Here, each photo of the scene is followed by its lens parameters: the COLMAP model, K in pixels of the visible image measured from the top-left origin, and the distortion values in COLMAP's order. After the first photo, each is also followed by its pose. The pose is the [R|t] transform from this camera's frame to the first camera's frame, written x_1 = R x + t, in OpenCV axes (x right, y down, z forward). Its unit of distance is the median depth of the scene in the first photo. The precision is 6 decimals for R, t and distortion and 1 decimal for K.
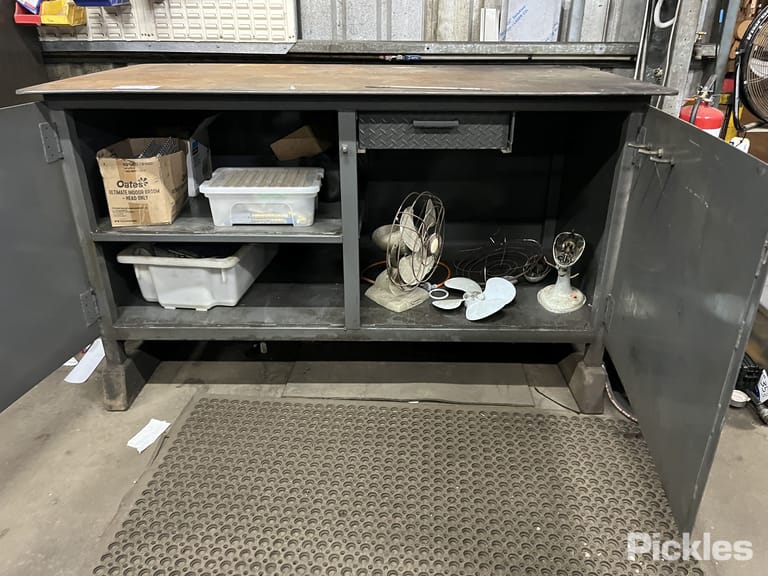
lens RADIAL K [[584.8, 0, 390.6], [0, 584.8, 294.0], [0, 0, 1]] dist [0.062380, -0.092625]
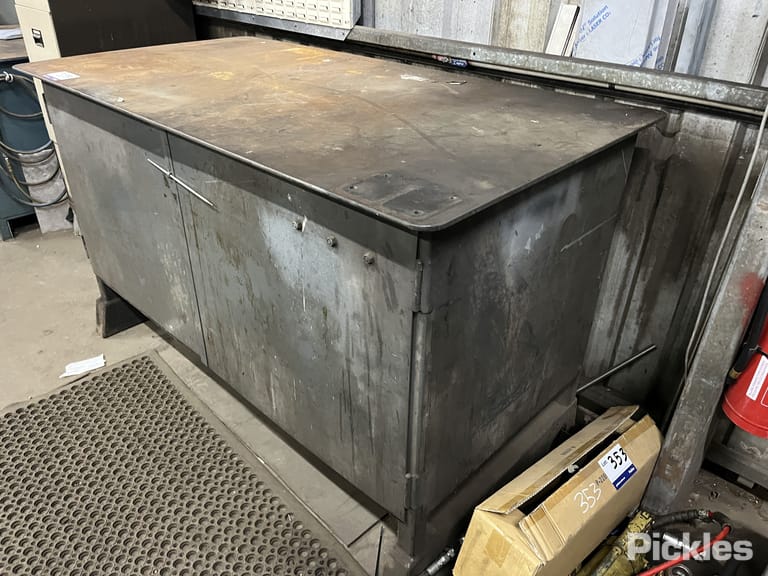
lens RADIAL K [[584.8, 0, 376.9], [0, 584.8, 291.0], [0, 0, 1]] dist [0.062380, -0.092625]
pose [[0.722491, 0.358617, -0.591101, 0.568962], [-0.298190, 0.932982, 0.201562, -0.271822], [0.623770, 0.030633, 0.781007, 0.379581]]
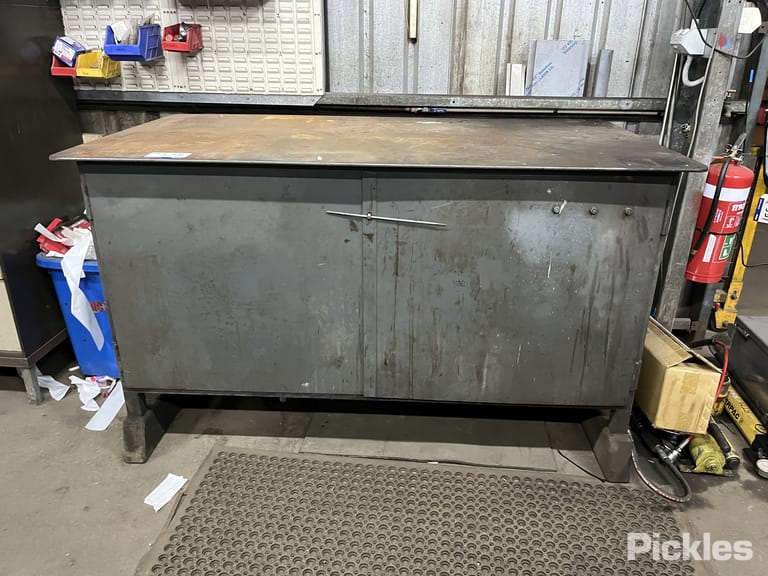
lens RADIAL K [[584.8, 0, 389.7], [0, 584.8, 281.3], [0, 0, 1]] dist [0.062380, -0.092625]
pose [[0.999245, 0.020400, -0.033058, -0.007082], [-0.021733, 0.998944, -0.040471, -0.072518], [0.032197, 0.041159, 0.998634, 0.003400]]
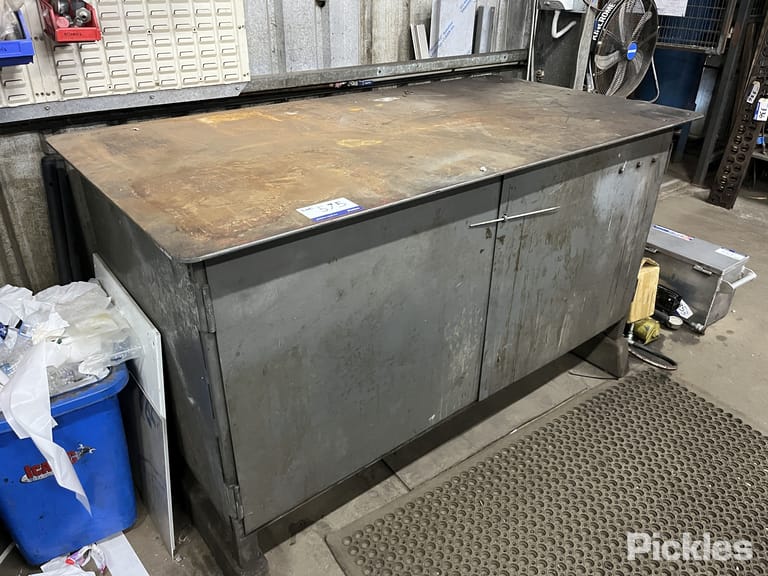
lens RADIAL K [[584.8, 0, 389.1], [0, 584.8, 280.3], [0, 0, 1]] dist [0.062380, -0.092625]
pose [[0.774541, -0.294980, 0.559530, -0.586852], [0.257327, 0.955035, 0.147277, -0.256647], [-0.577814, 0.029911, 0.815620, 0.267808]]
